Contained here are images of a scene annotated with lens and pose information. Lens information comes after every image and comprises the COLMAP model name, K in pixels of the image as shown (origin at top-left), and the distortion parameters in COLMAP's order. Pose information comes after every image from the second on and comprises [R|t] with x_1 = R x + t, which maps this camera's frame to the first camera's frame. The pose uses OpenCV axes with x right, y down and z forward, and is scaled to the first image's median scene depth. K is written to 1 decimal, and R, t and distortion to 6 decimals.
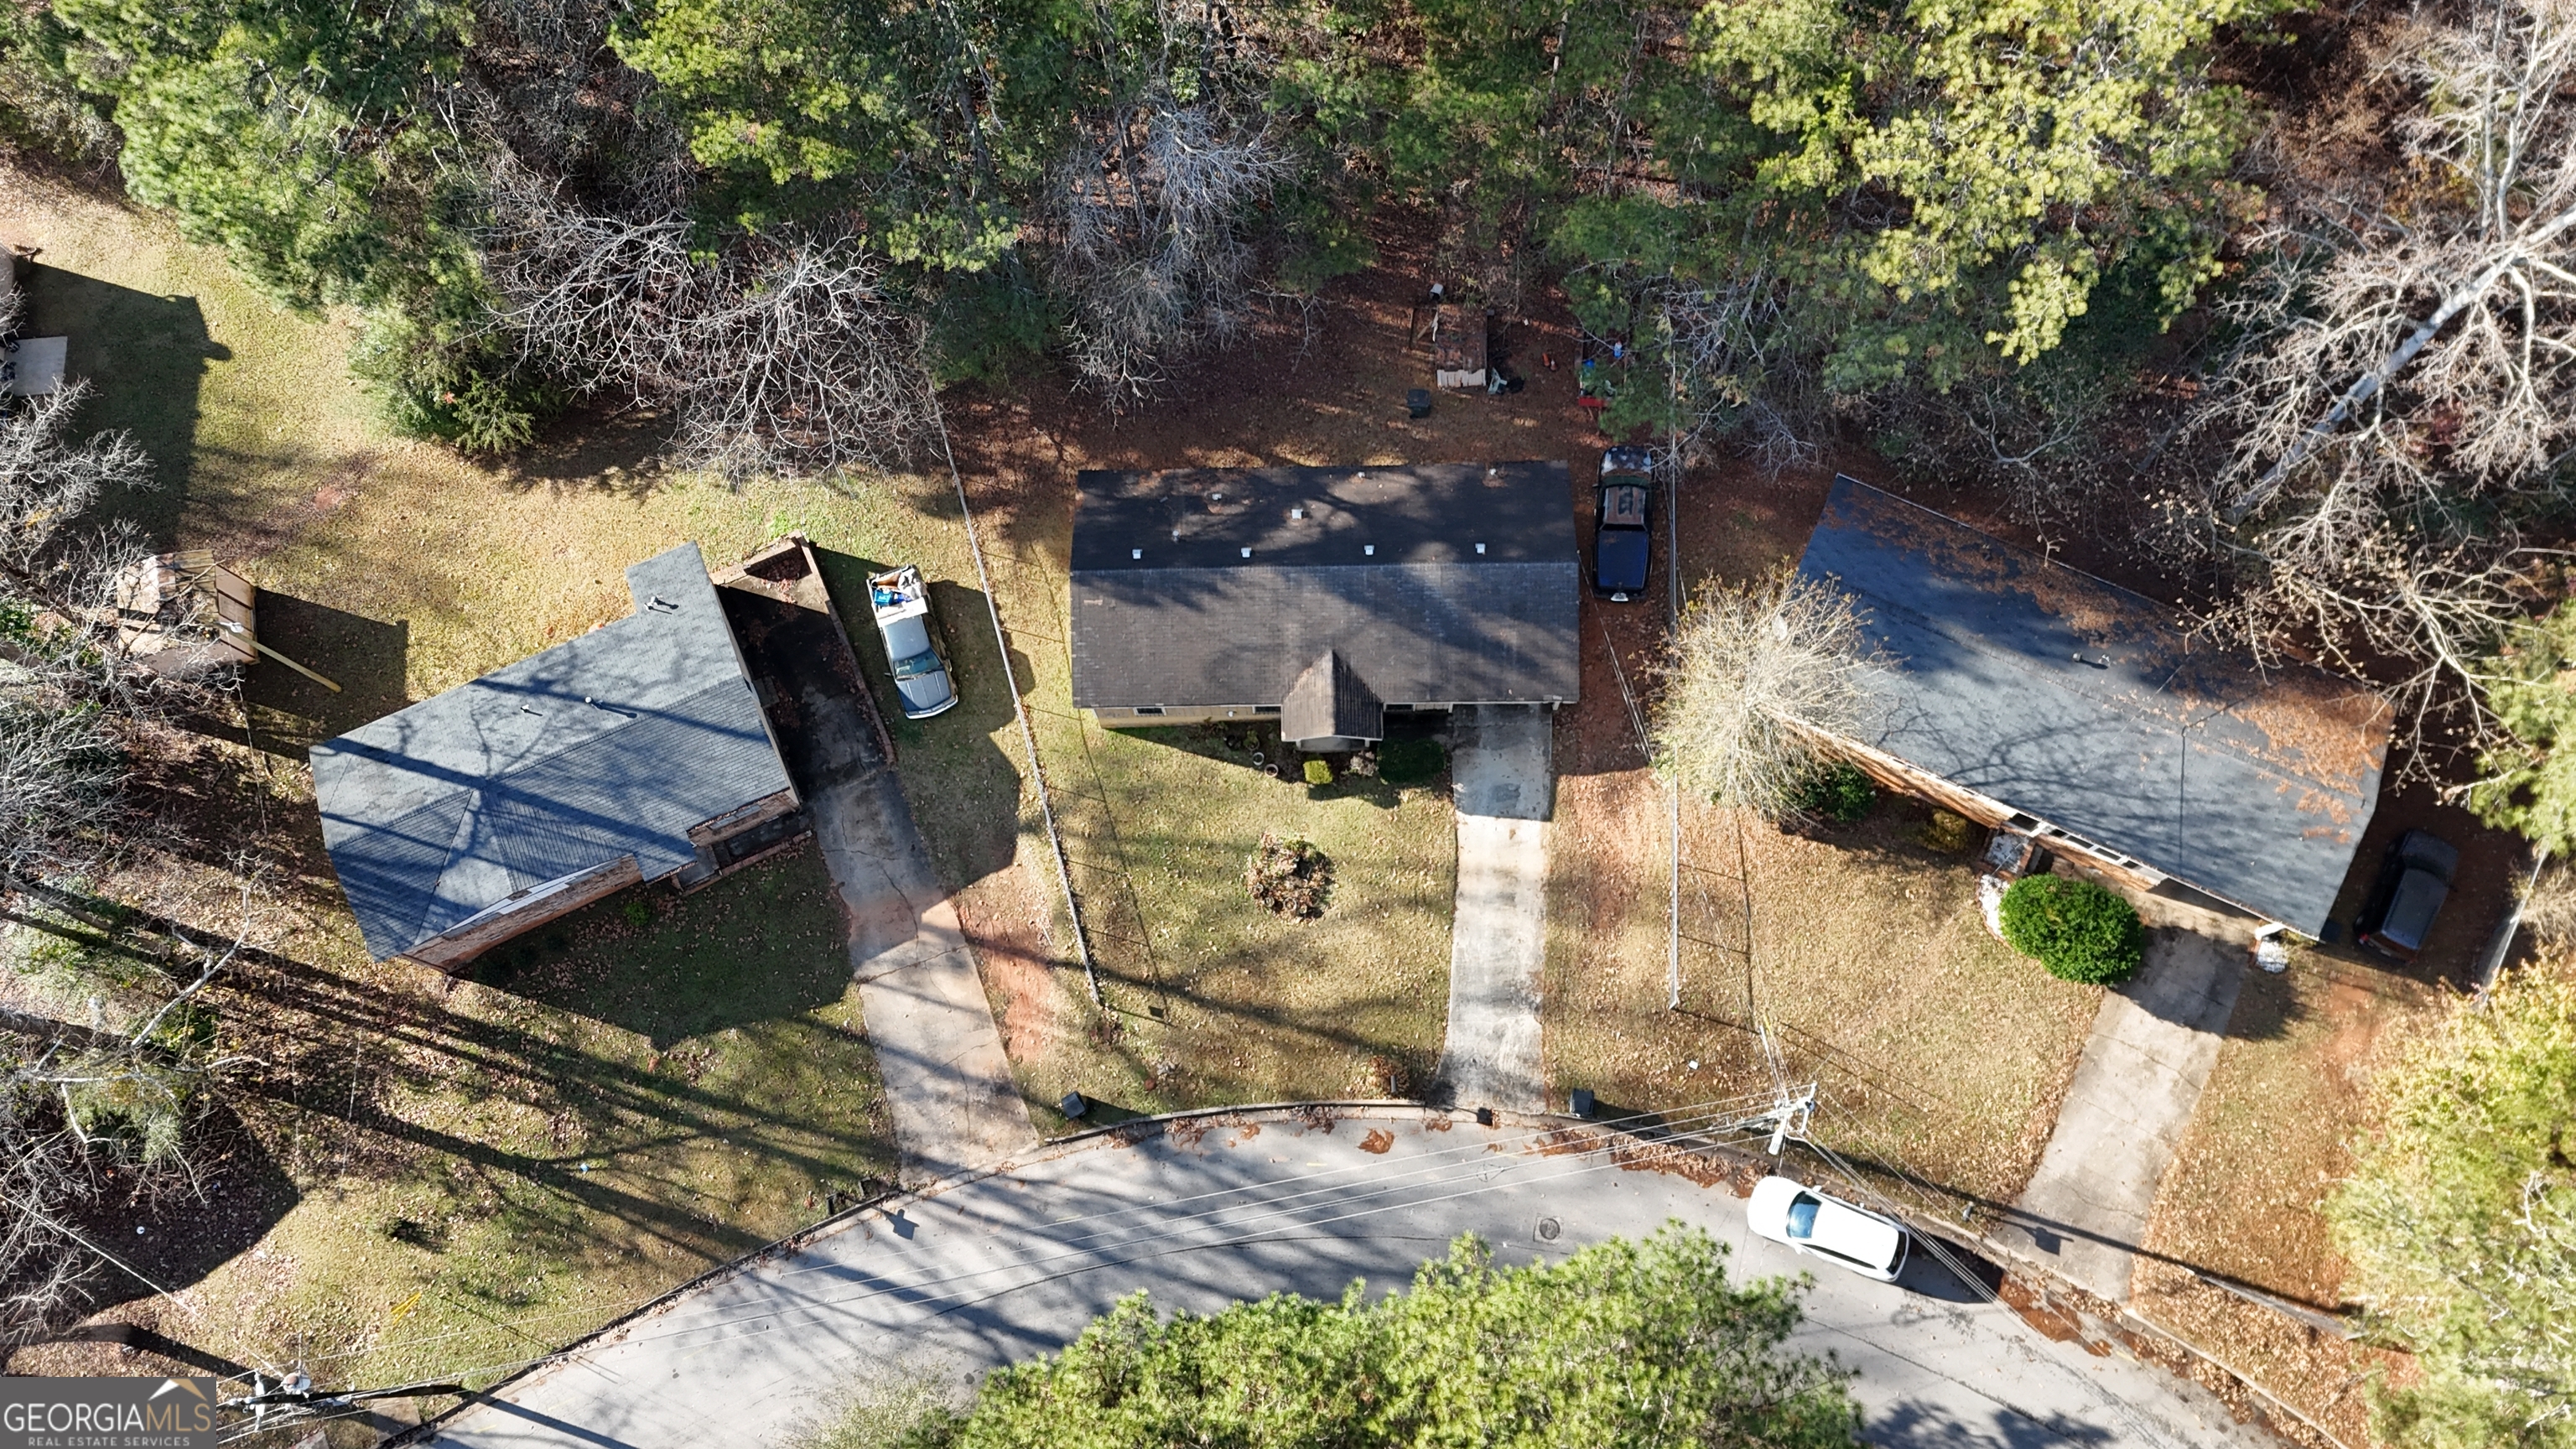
lens RADIAL K [[1913.3, 0, 1289.7], [0, 1913.3, 733.1], [0, 0, 1]] dist [0.025614, -0.024440]
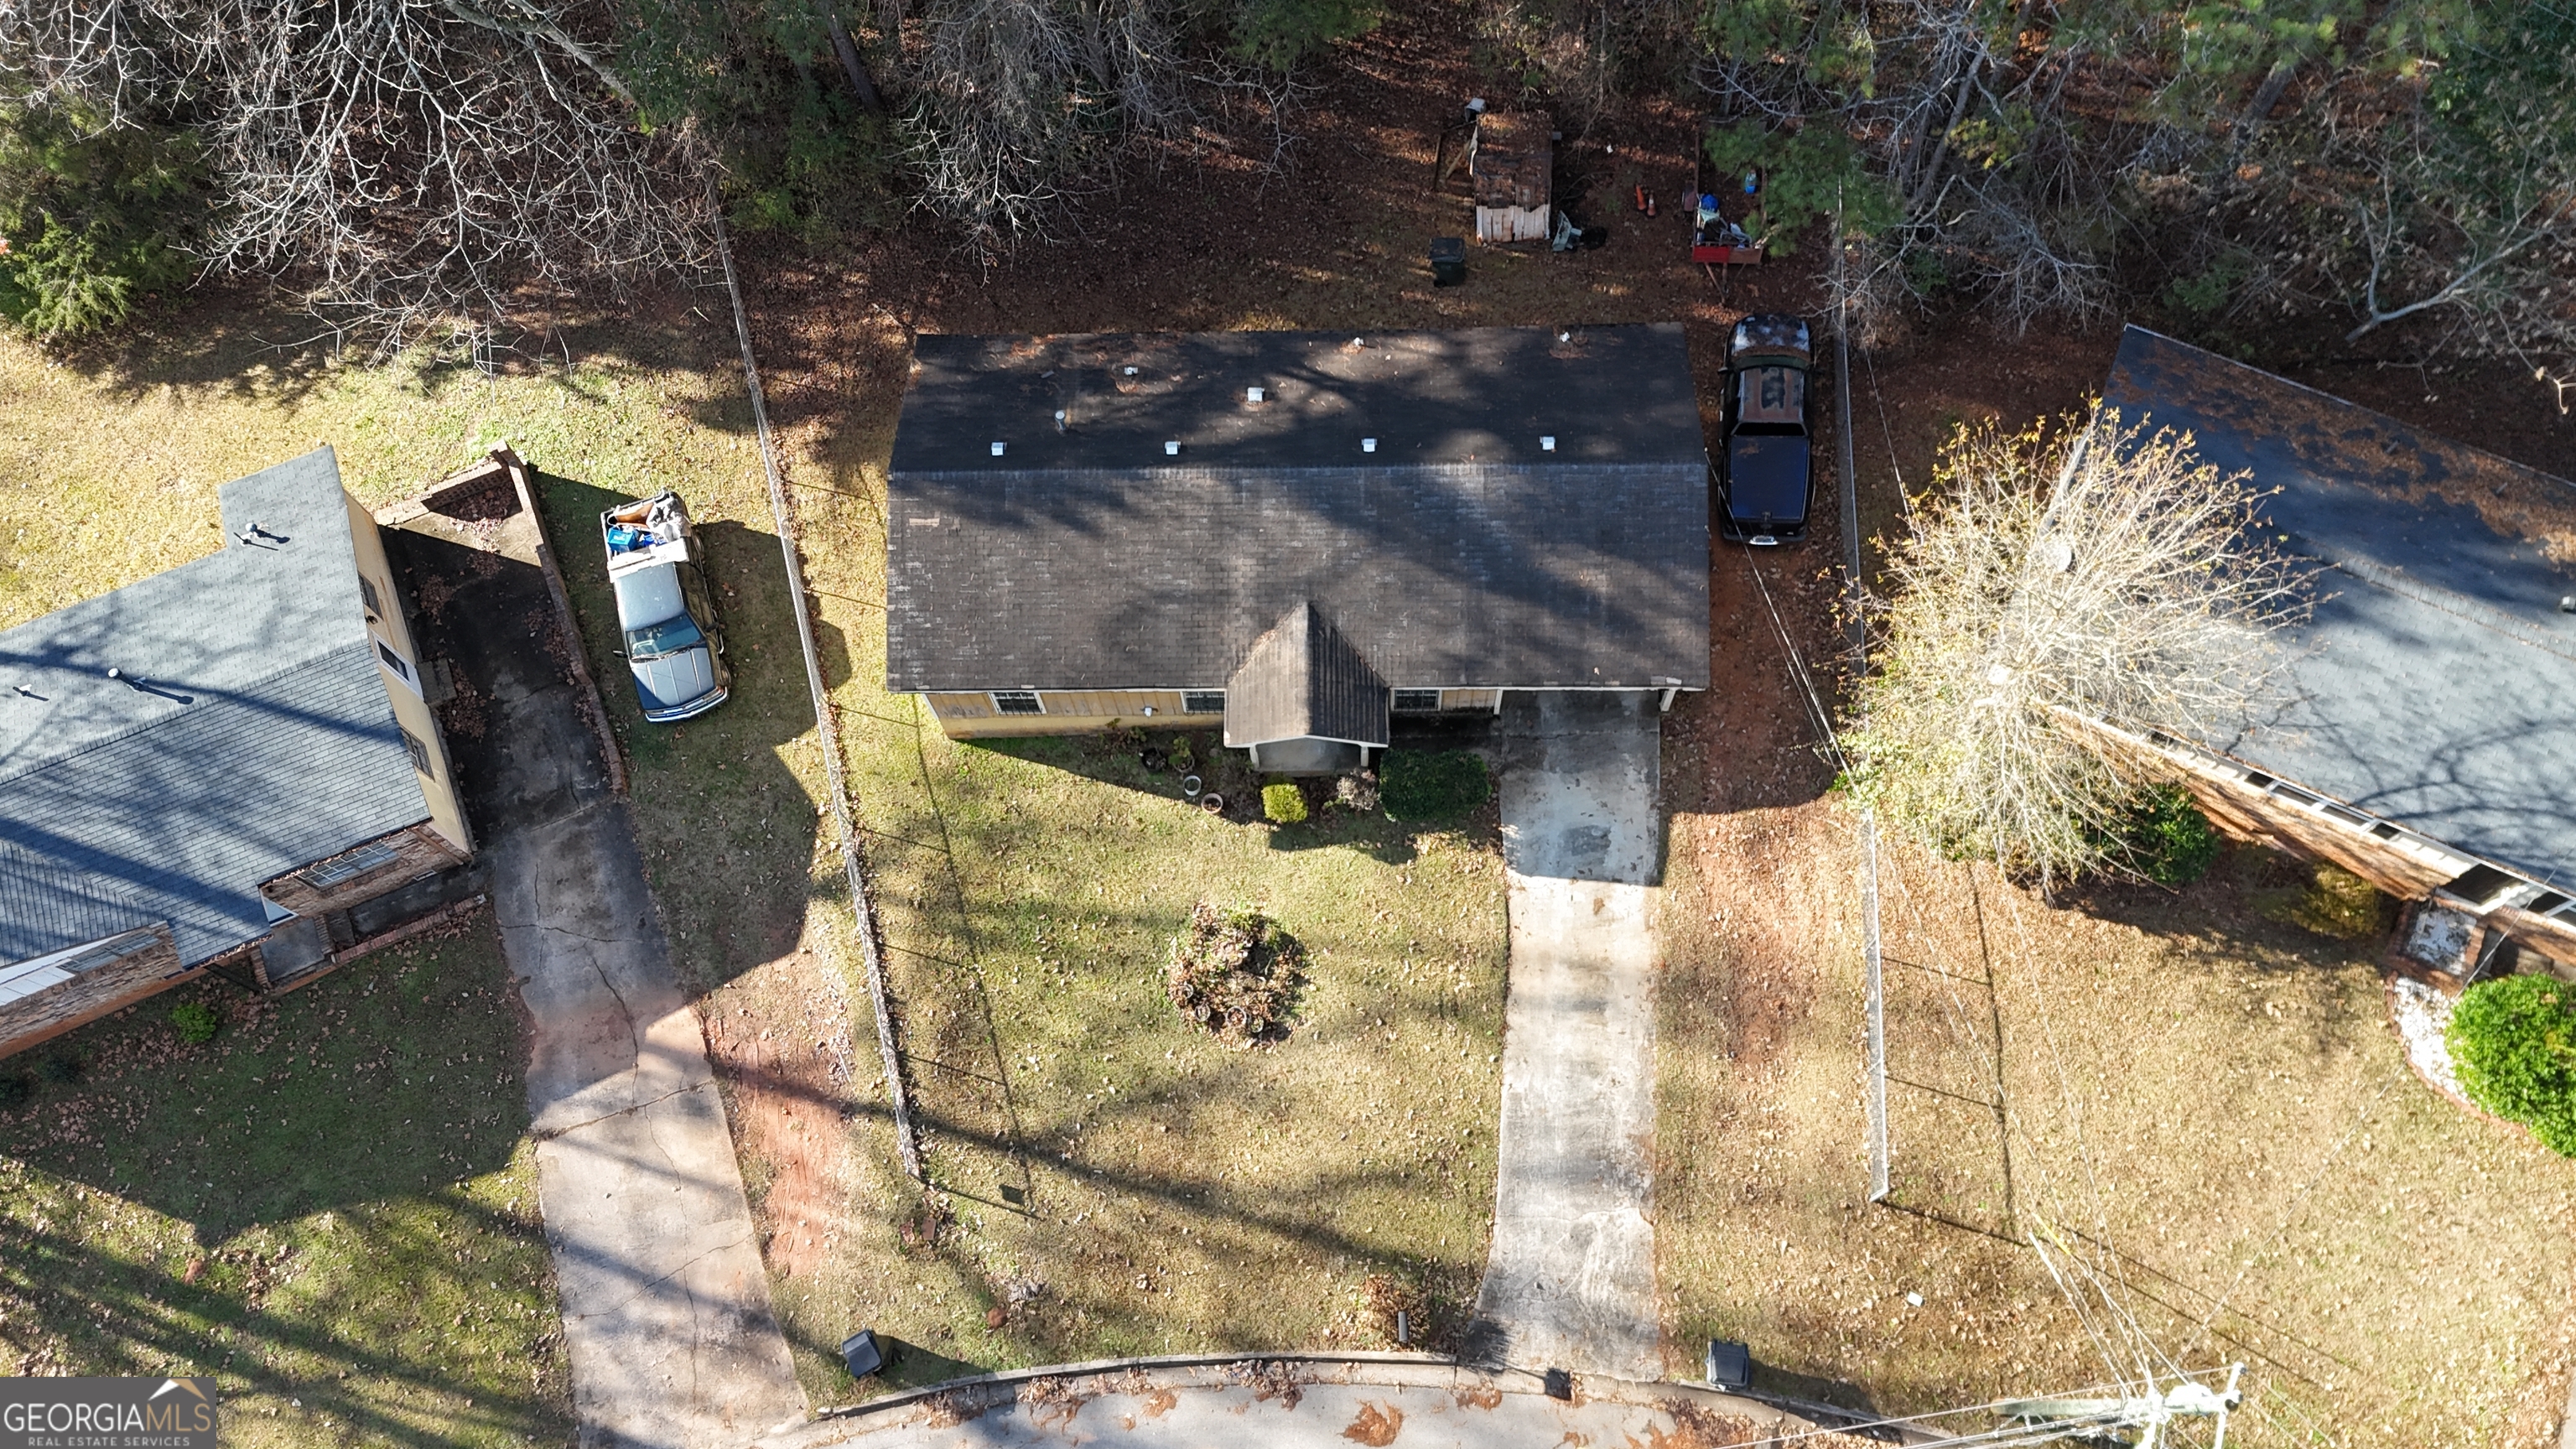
lens RADIAL K [[1913.3, 0, 1289.7], [0, 1913.3, 733.1], [0, 0, 1]] dist [0.025614, -0.024440]
pose [[0.999895, 0.011697, -0.008577, 0.021632], [-0.012418, 0.995916, -0.089428, 0.053215], [0.007496, 0.089525, 0.995956, 0.378824]]
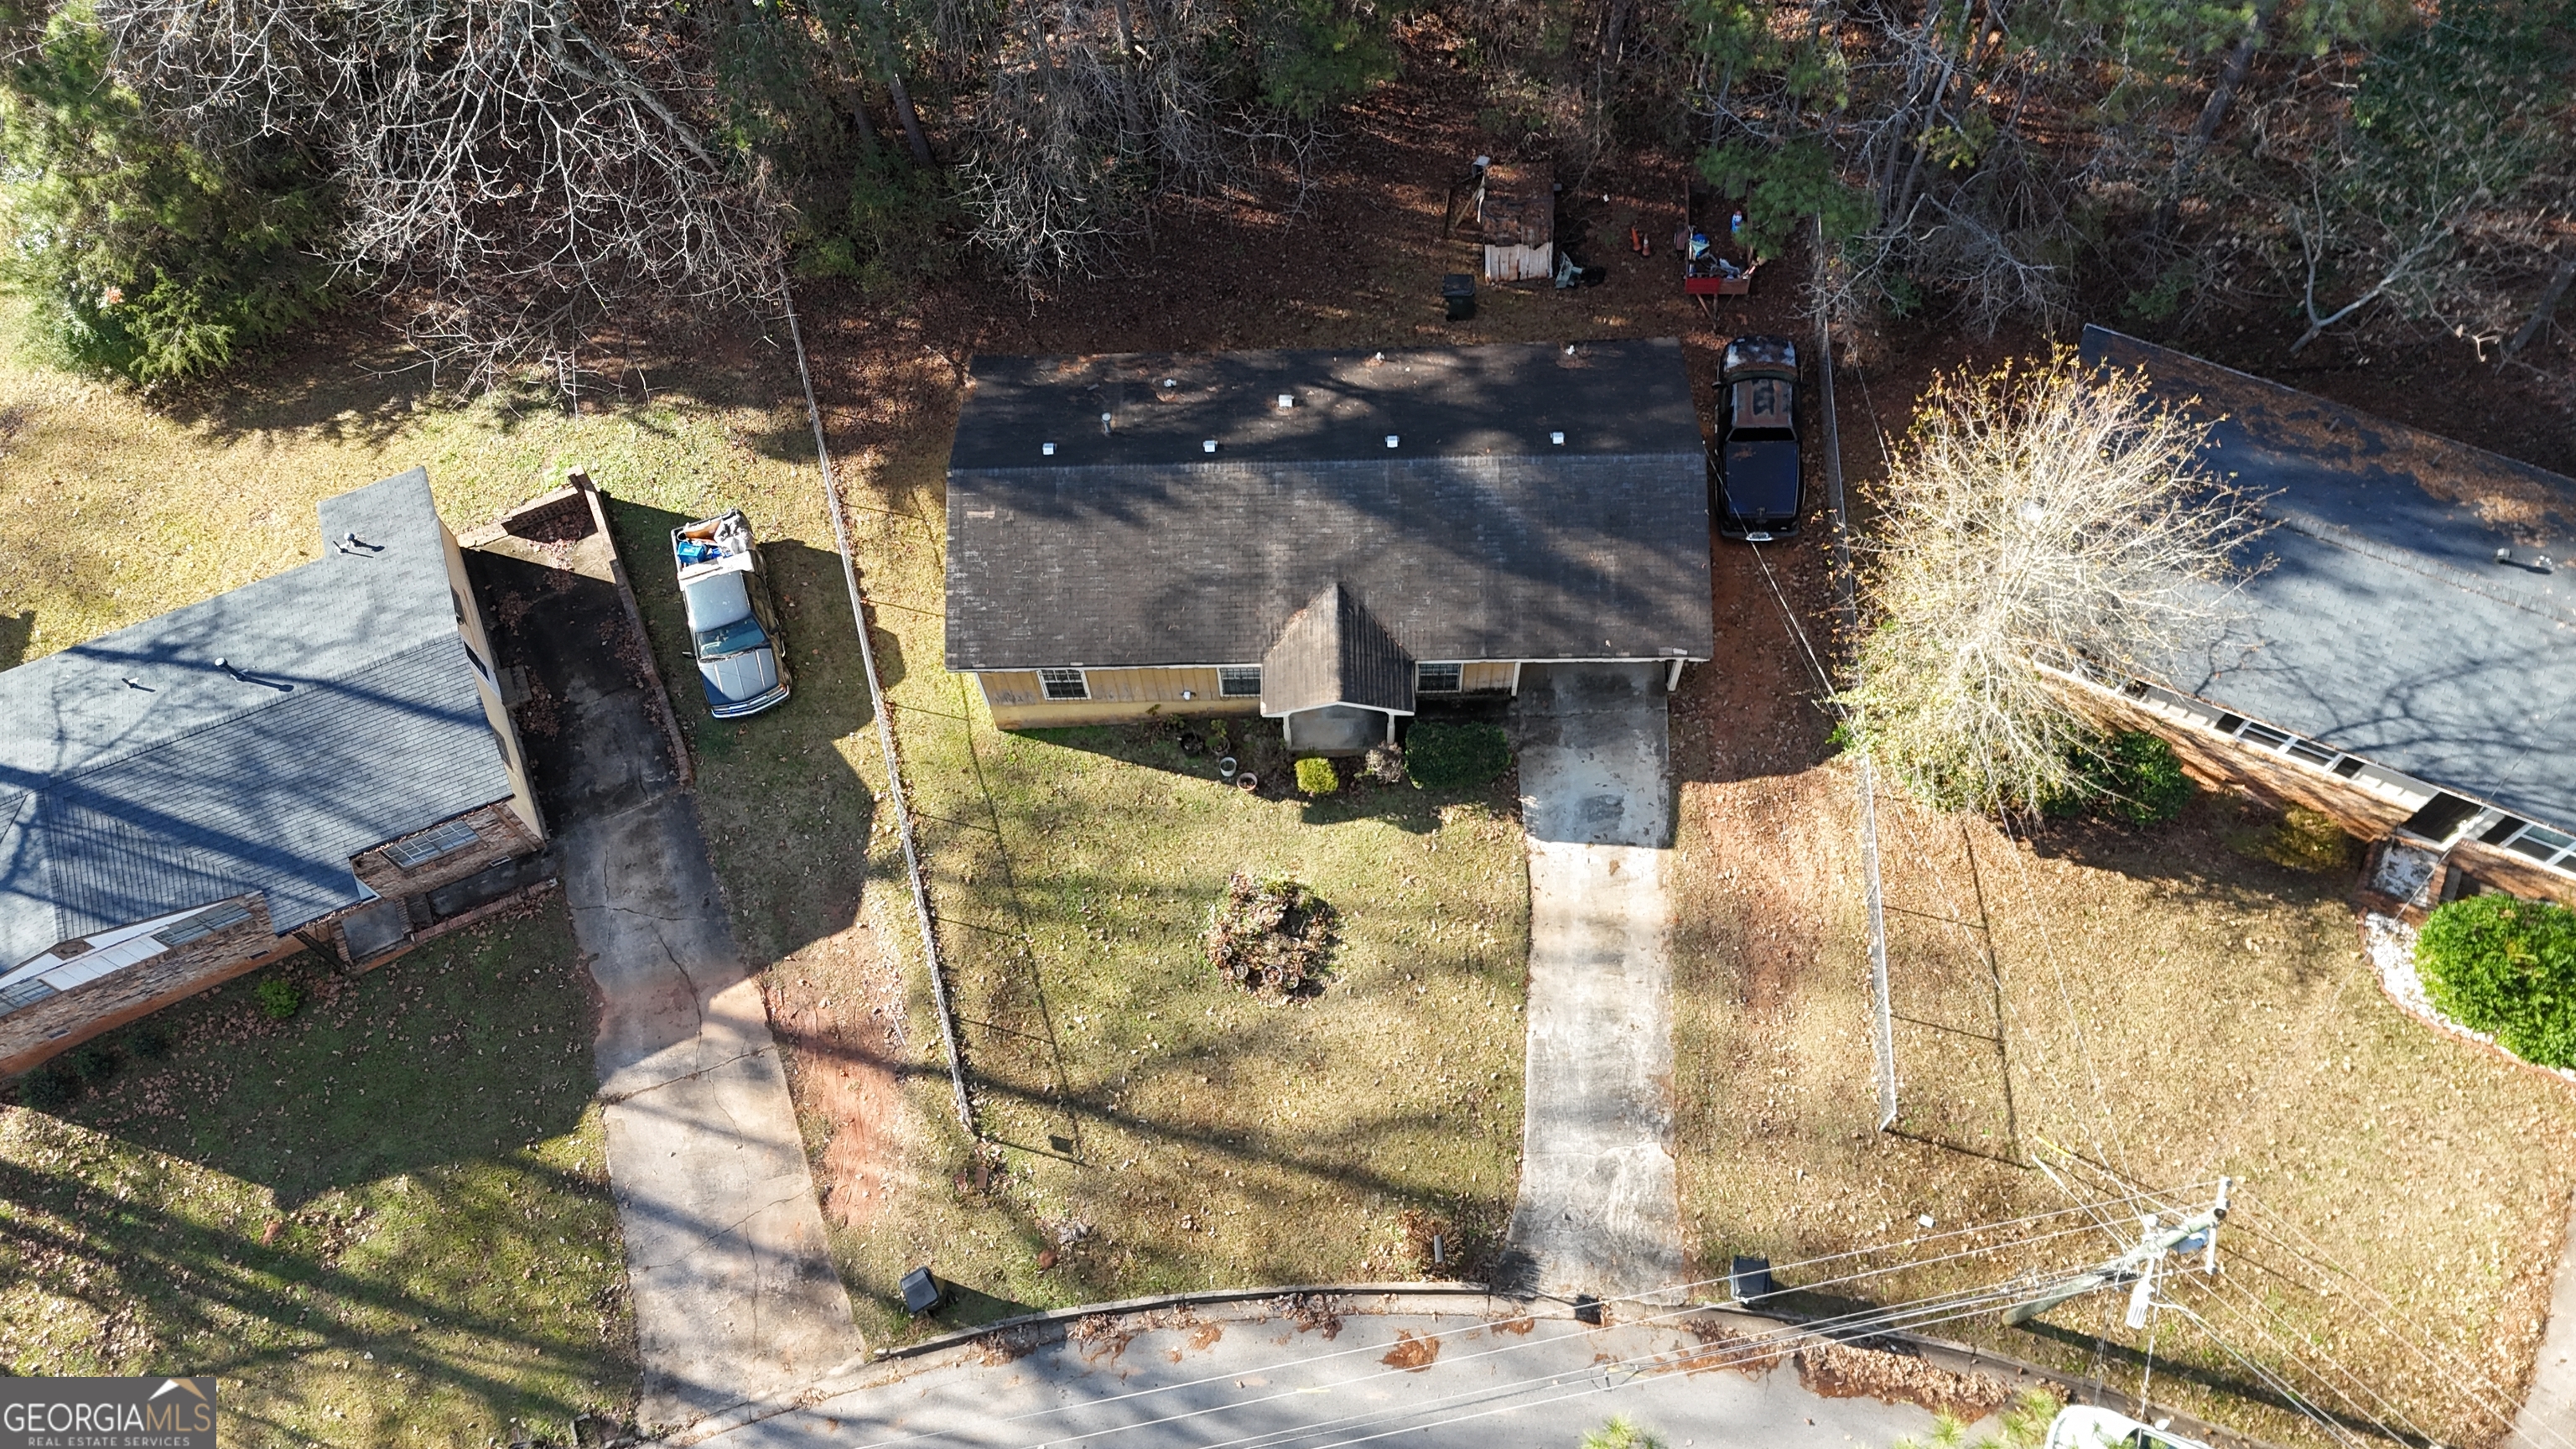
lens RADIAL K [[1913.3, 0, 1289.7], [0, 1913.3, 733.1], [0, 0, 1]] dist [0.025614, -0.024440]
pose [[0.999975, 0.003109, -0.006309, 0.009730], [-0.004198, 0.983536, -0.180662, 0.125133], [0.005643, 0.180685, 0.983525, 0.347298]]
